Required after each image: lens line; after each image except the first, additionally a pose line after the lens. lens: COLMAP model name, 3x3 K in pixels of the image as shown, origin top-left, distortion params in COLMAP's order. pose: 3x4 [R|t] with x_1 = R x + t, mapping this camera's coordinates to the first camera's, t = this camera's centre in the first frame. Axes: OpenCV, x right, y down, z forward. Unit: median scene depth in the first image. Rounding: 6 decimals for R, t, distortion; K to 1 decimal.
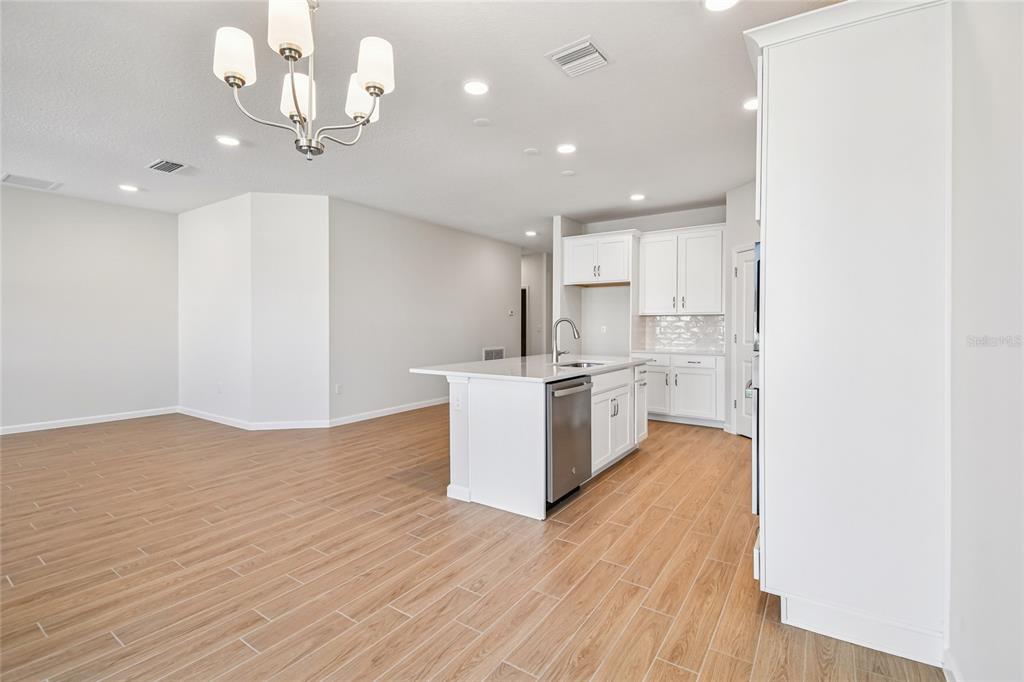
lens RADIAL K [[464.7, 0, 509.3], [0, 464.7, 329.2], [0, 0, 1]] dist [0.043341, -0.023729]
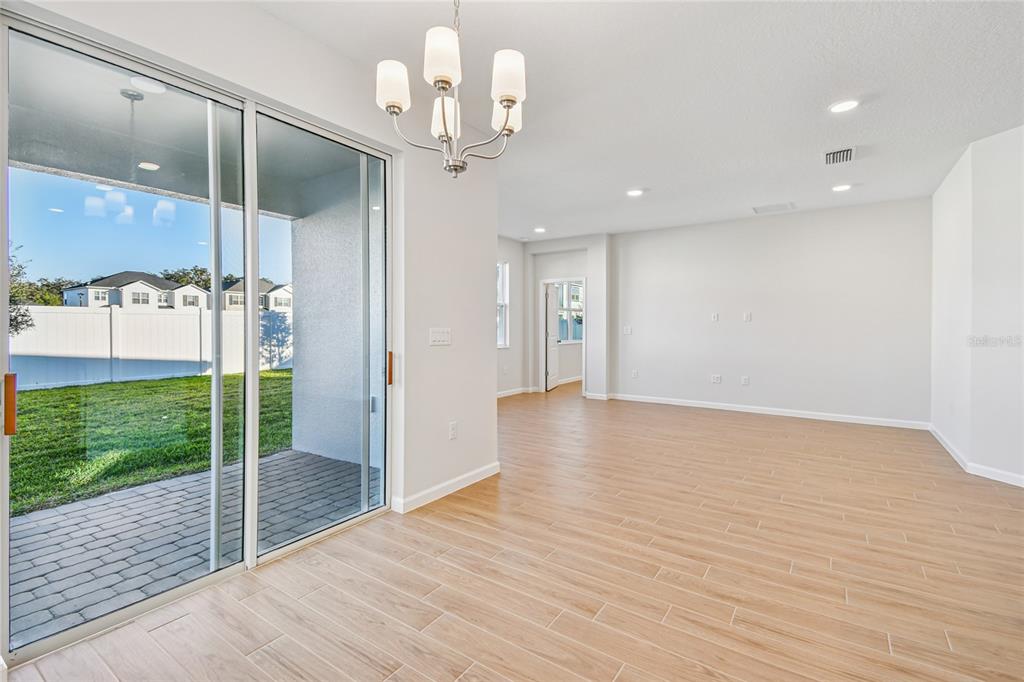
lens RADIAL K [[465.9, 0, 512.9], [0, 465.9, 336.1], [0, 0, 1]] dist [0.051546, -0.024250]
pose [[0.011742, 0.021445, -0.999701, 0.206397], [-0.011085, 0.999711, 0.021315, -0.003688], [0.999870, 0.010832, 0.011976, 0.340297]]
